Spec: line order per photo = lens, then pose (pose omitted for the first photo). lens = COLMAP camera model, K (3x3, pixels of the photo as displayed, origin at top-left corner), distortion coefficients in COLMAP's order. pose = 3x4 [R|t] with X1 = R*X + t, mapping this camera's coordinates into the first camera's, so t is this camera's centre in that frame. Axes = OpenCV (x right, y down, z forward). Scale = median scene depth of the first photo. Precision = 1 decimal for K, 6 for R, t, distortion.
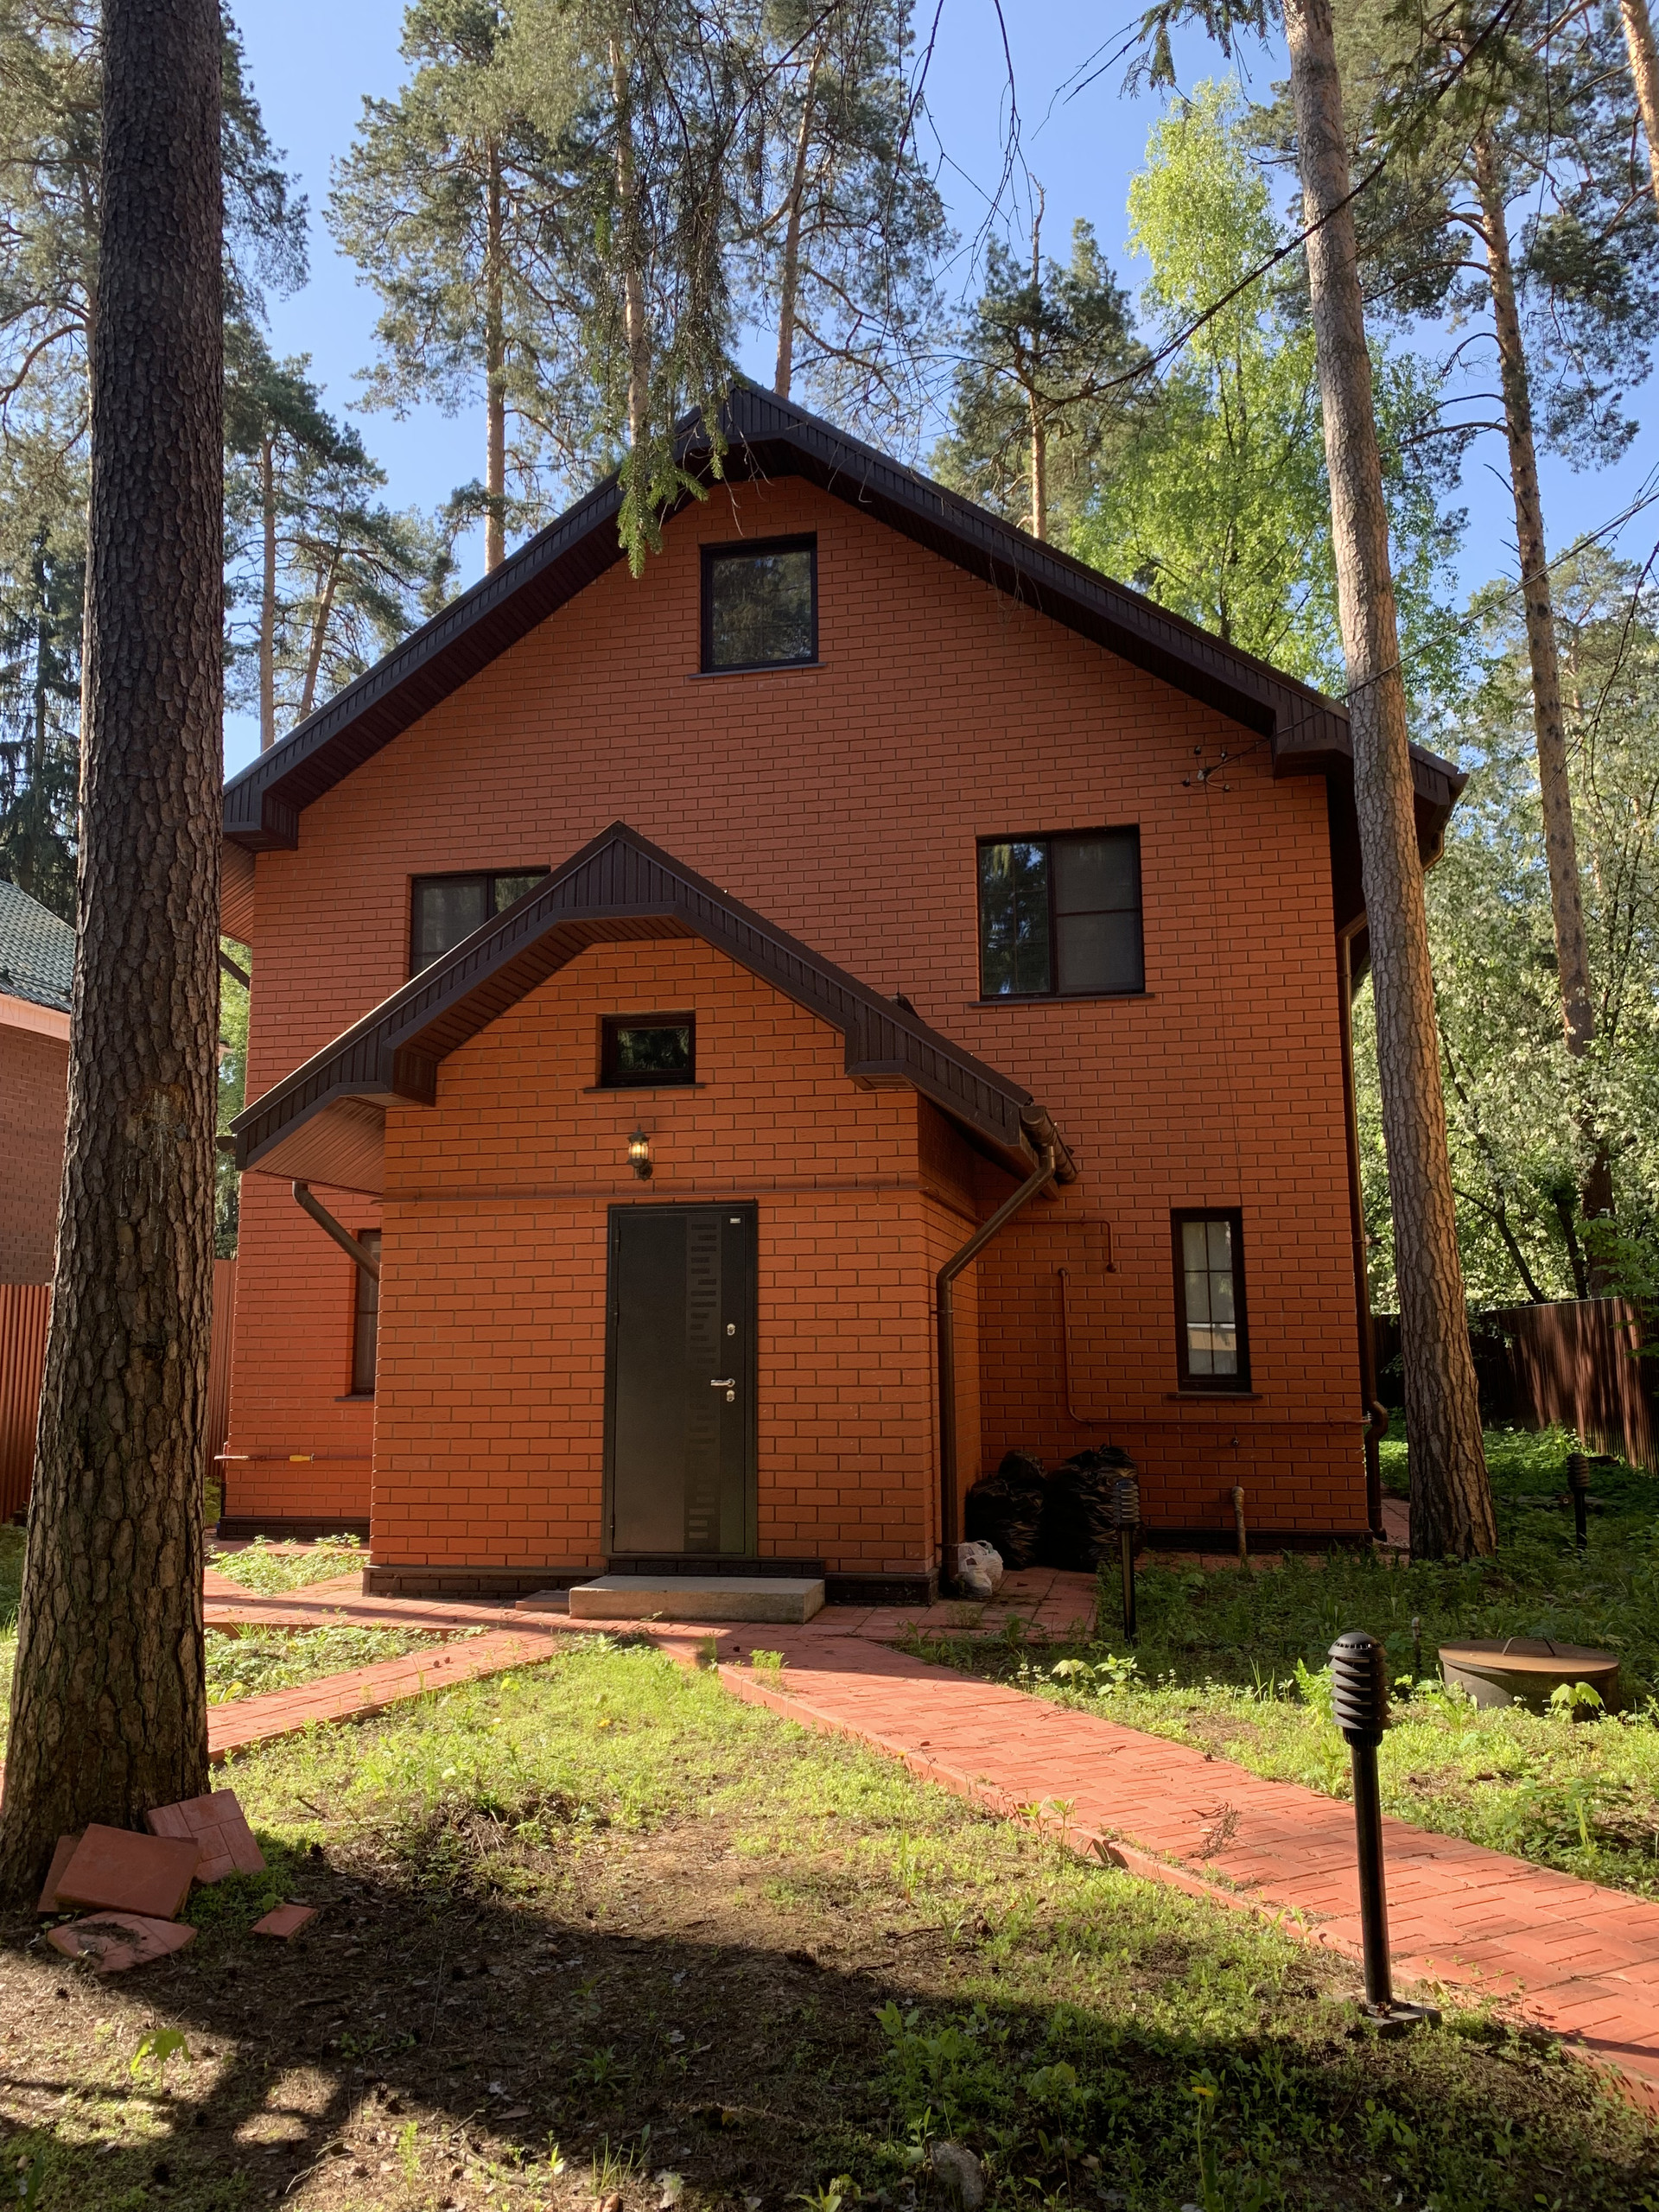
lens RADIAL K [[1692.1, 0, 831.1], [0, 1692.1, 1058.7], [0, 0, 1]] dist [0.107294, -0.206298]
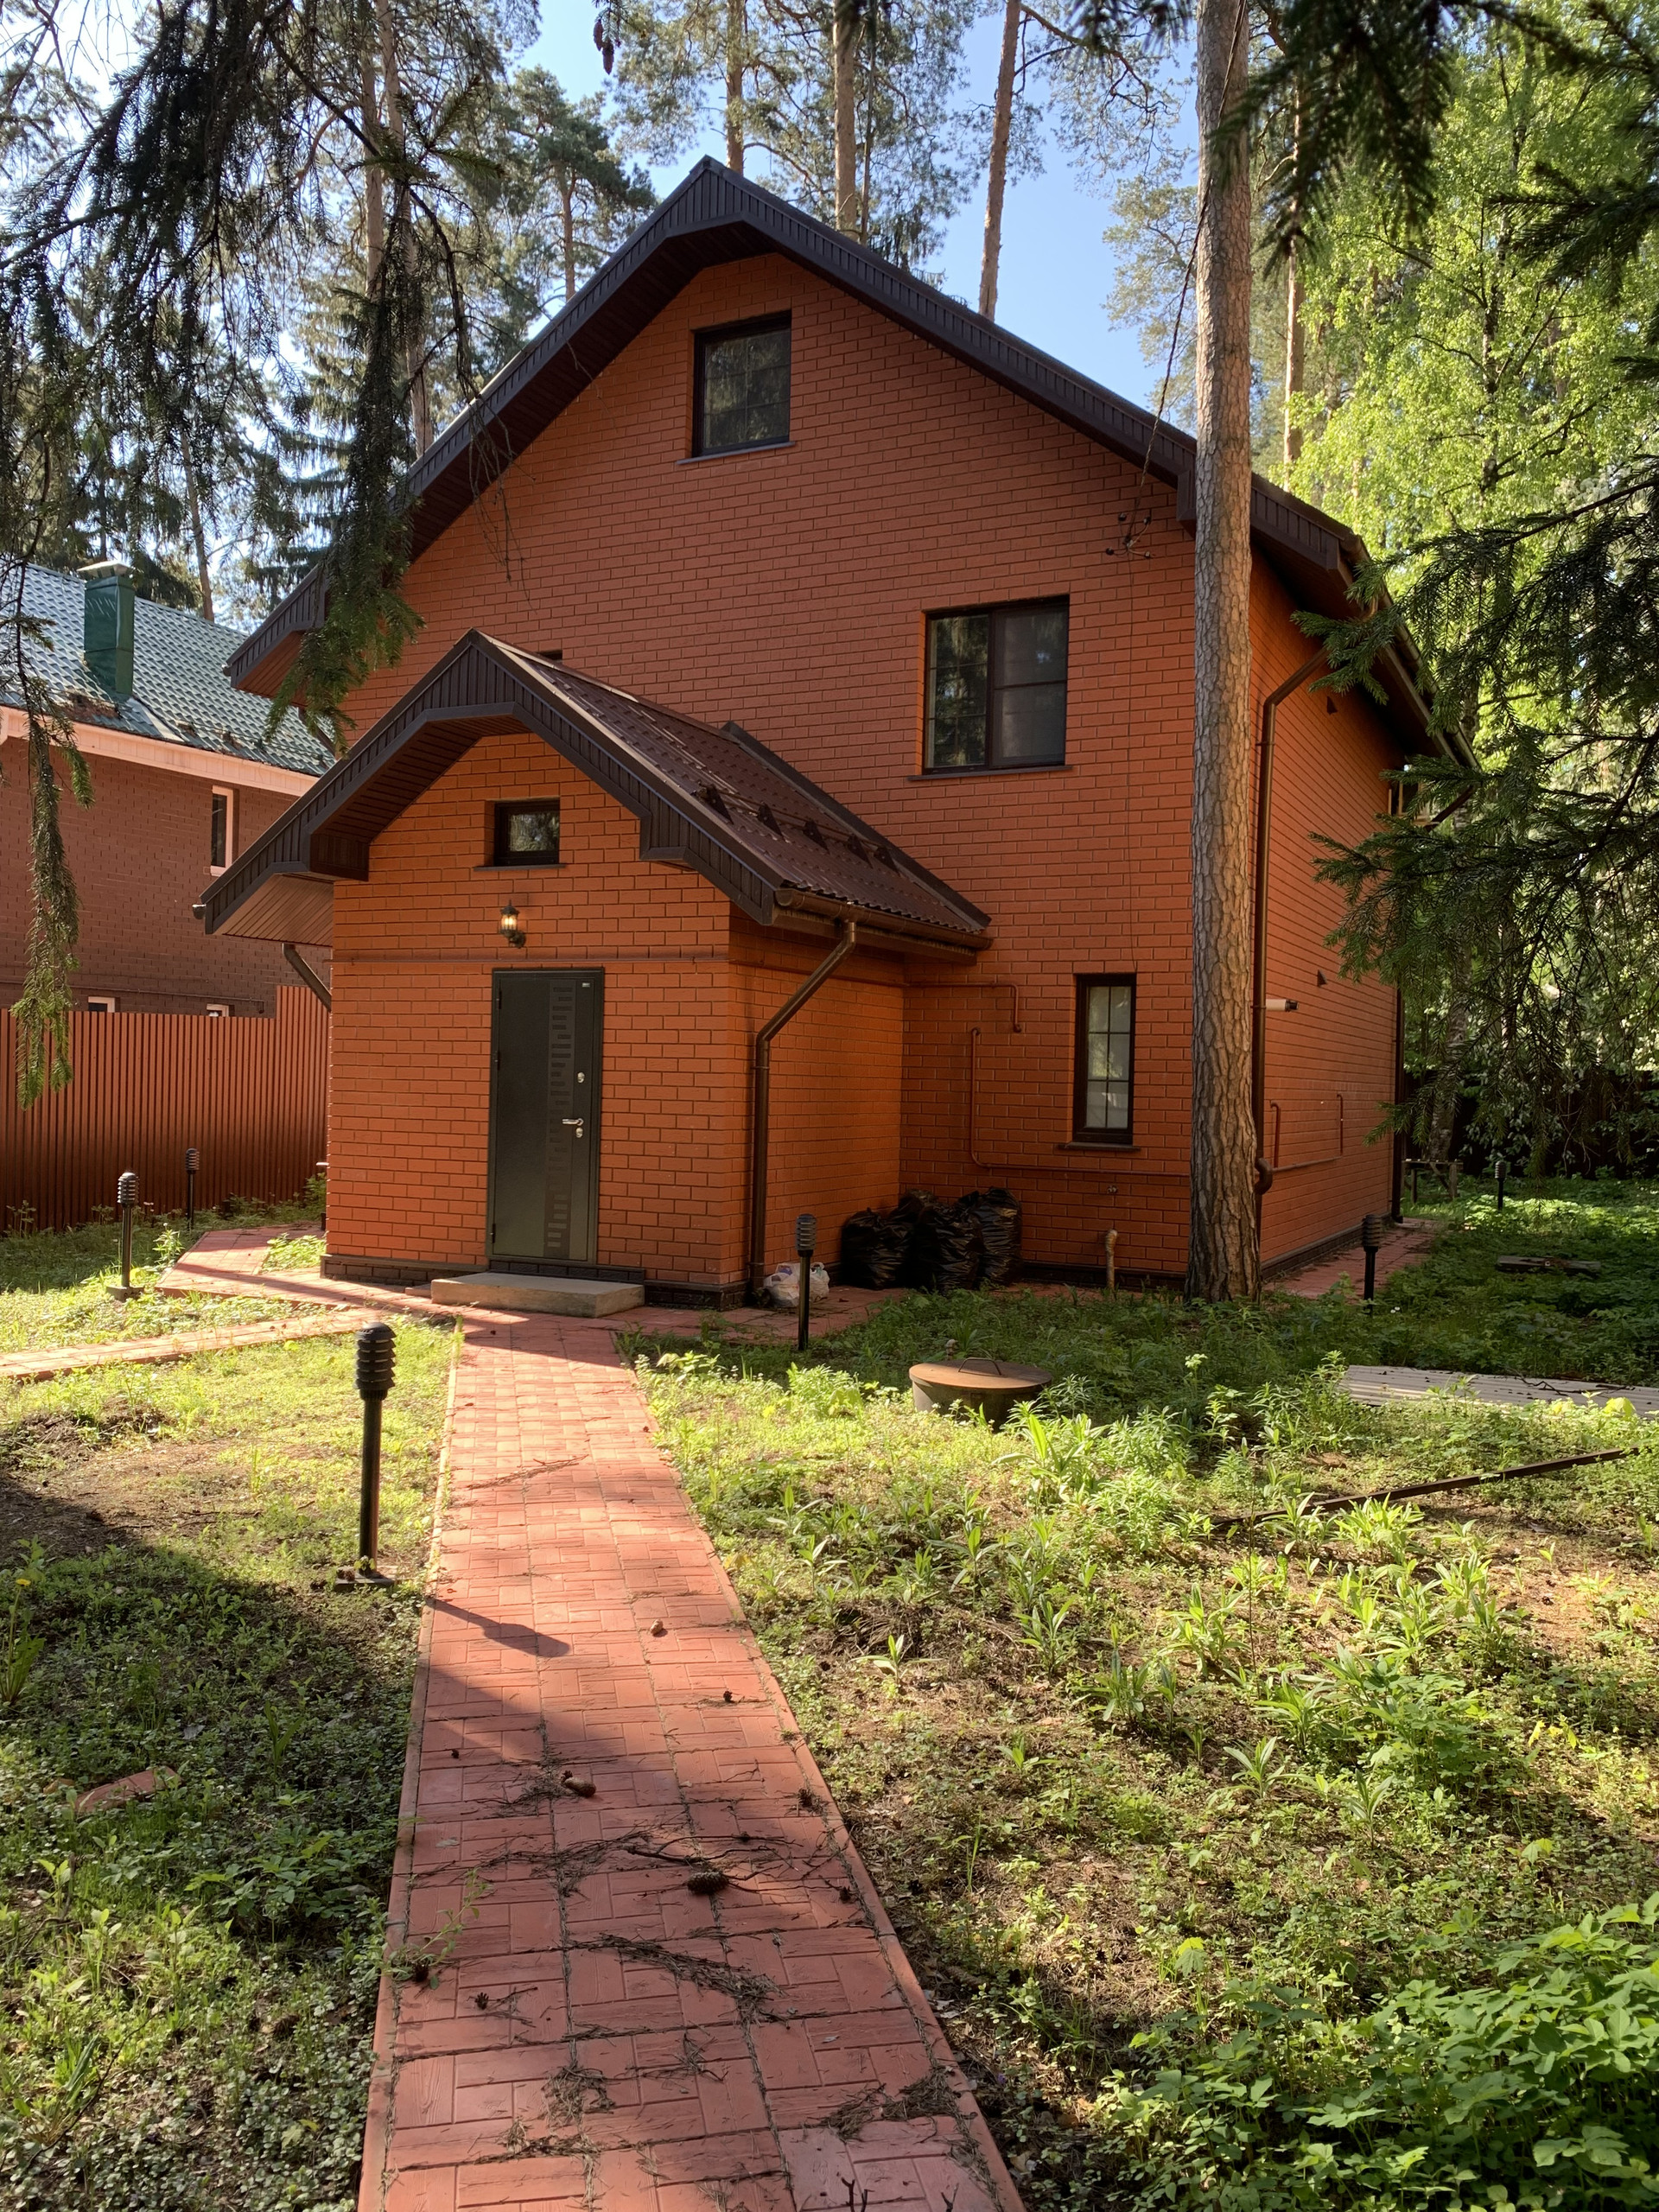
lens RADIAL K [[1696.2, 0, 832.7], [0, 1696.2, 1096.1], [0, 0, 1]] dist [0.029168, -0.021684]
pose [[0.966915, 0.032735, -0.252991, 0.384974], [0.012951, 0.984155, 0.176838, -0.030498], [0.254771, -0.174263, 0.951170, -0.066027]]
